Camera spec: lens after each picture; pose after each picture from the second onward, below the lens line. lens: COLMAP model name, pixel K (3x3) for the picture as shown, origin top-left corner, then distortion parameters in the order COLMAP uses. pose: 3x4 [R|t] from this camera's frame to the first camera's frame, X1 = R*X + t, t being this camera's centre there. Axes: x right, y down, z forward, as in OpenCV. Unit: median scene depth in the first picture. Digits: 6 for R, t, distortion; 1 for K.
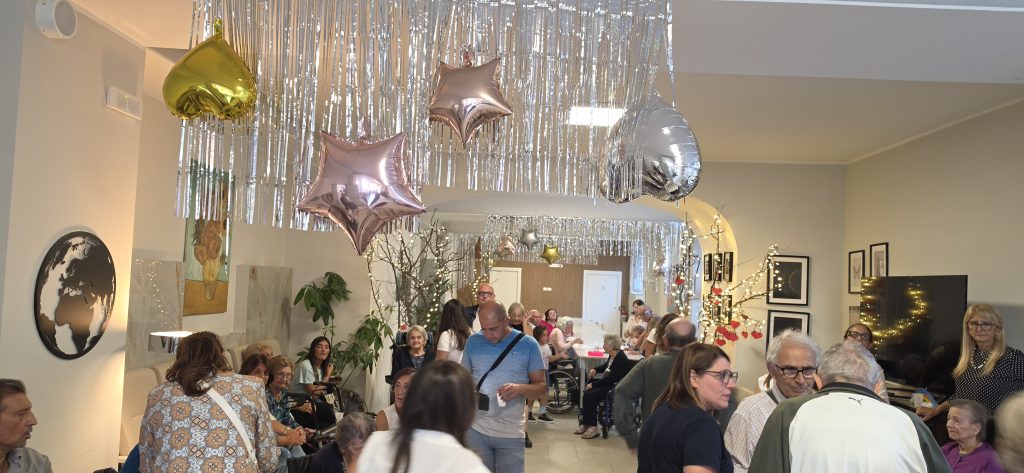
lens RADIAL K [[706.3, 0, 512.0], [0, 706.3, 239.8], [0, 0, 1]] dist [0.051989, -0.073031]
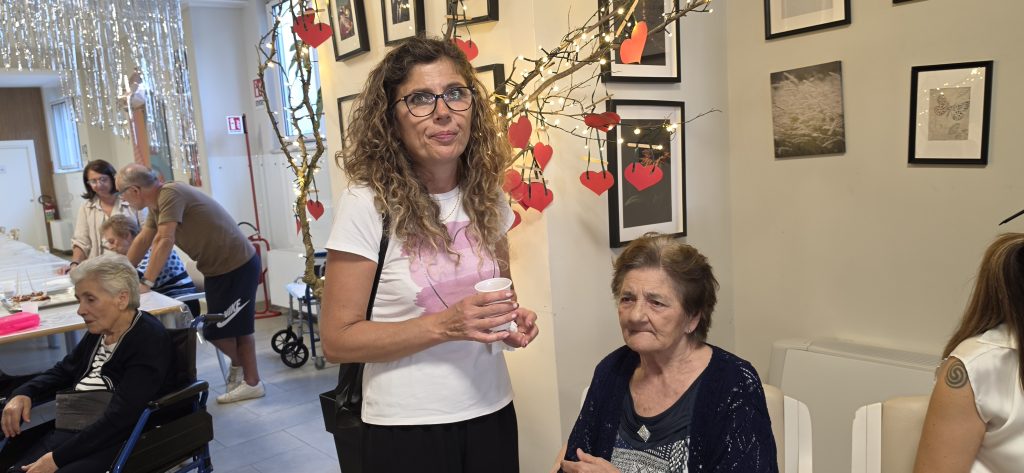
lens RADIAL K [[706.3, 0, 494.7], [0, 706.3, 245.0], [0, 0, 1]] dist [0.051989, -0.073031]
pose [[0.738388, -0.181131, 0.649596, 0.101900], [0.060435, 0.977152, 0.203771, 0.099274], [-0.671663, -0.111204, 0.732463, 0.830490]]
